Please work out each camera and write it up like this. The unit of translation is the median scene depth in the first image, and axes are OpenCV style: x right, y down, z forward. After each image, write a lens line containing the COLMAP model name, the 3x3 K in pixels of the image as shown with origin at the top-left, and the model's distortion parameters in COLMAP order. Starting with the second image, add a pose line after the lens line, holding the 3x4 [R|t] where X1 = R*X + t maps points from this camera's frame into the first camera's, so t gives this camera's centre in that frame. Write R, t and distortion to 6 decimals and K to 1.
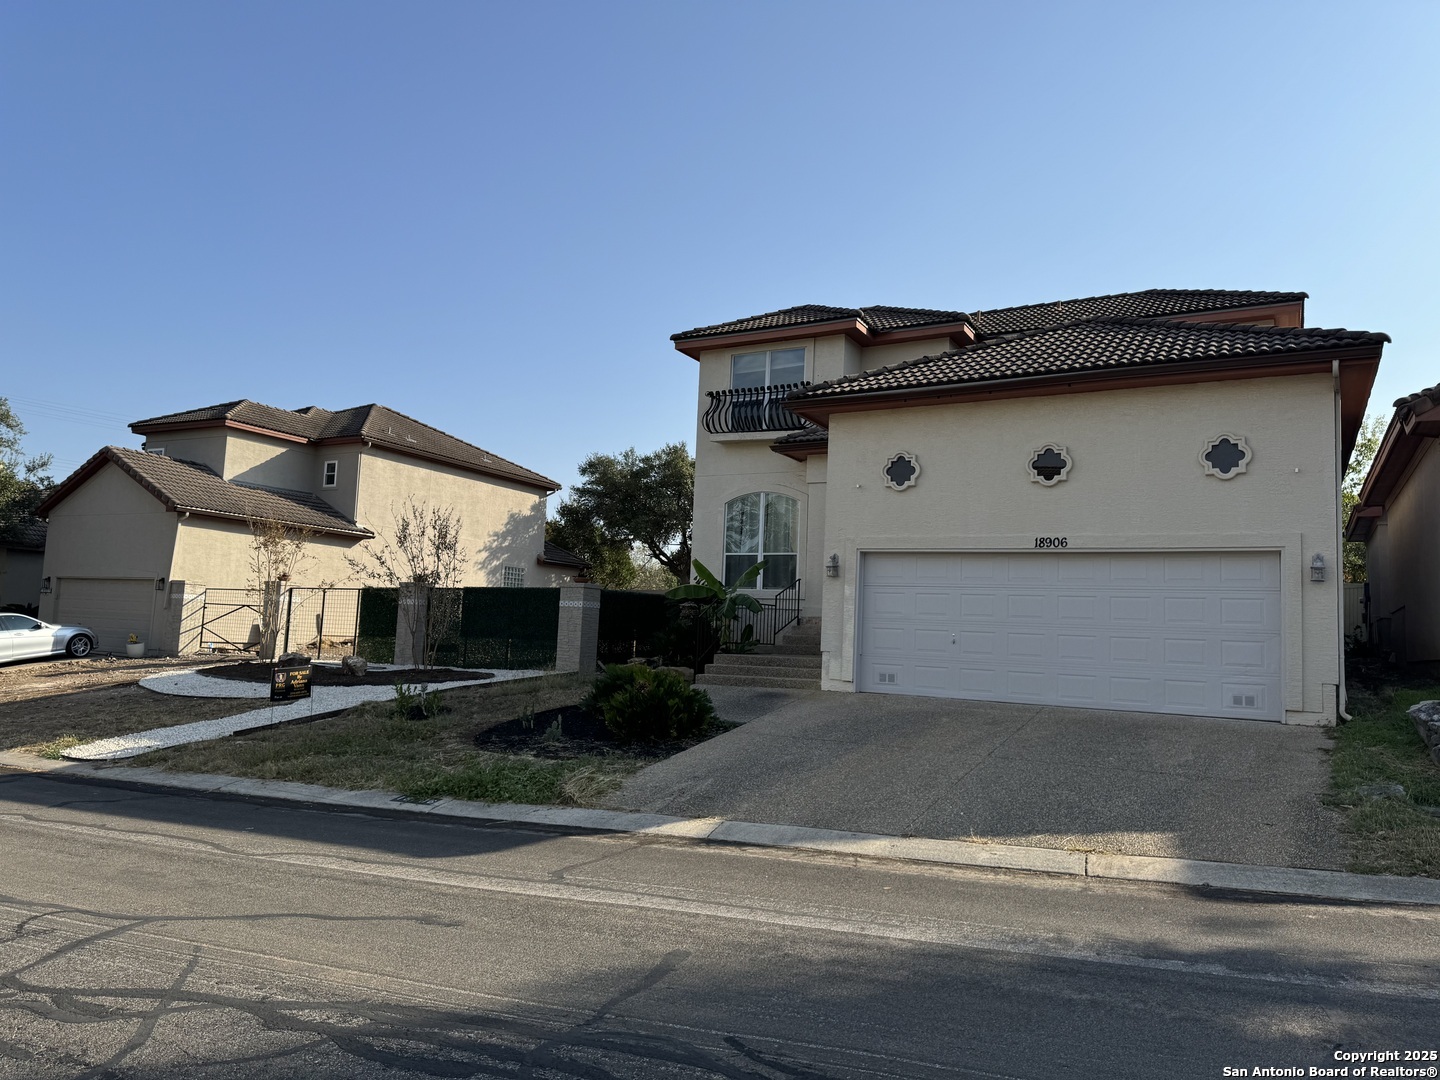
lens RADIAL K [[1018.2, 0, 715.3], [0, 1018.2, 542.9], [0, 0, 1]] dist [0.058474, -0.087452]
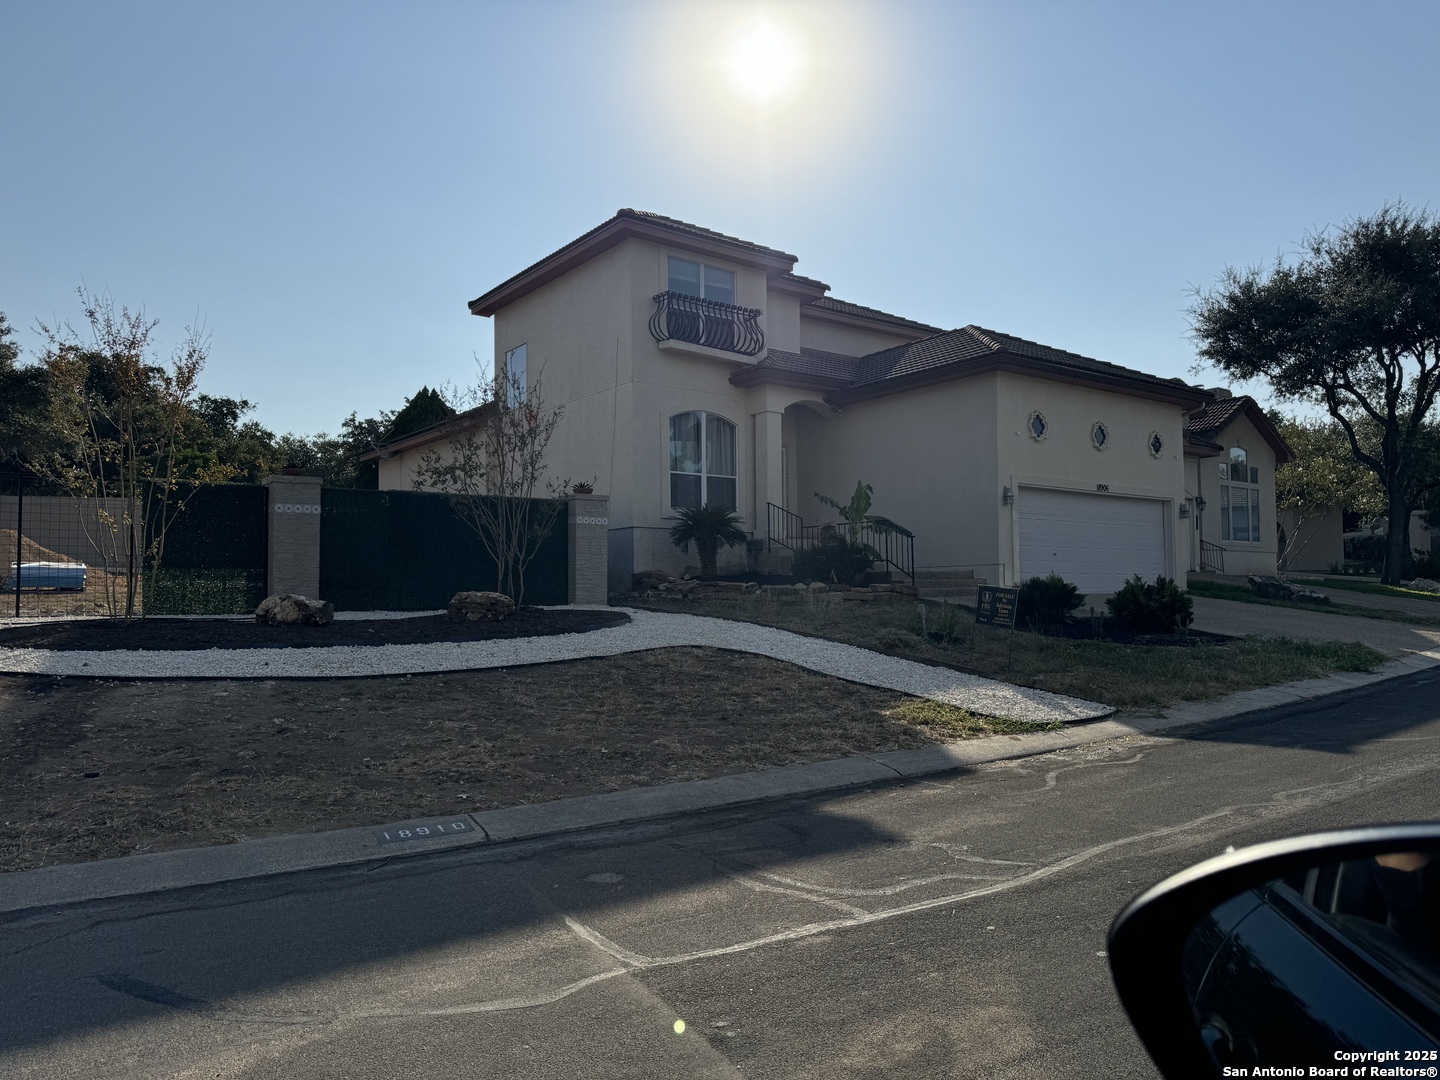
lens RADIAL K [[1018.2, 0, 715.3], [0, 1018.2, 542.9], [0, 0, 1]] dist [0.058474, -0.087452]
pose [[0.404137, 0.005243, 0.914683, -0.817601], [-0.062700, 0.997790, 0.021984, 0.052787], [-0.912547, -0.066235, 0.403573, 0.571712]]
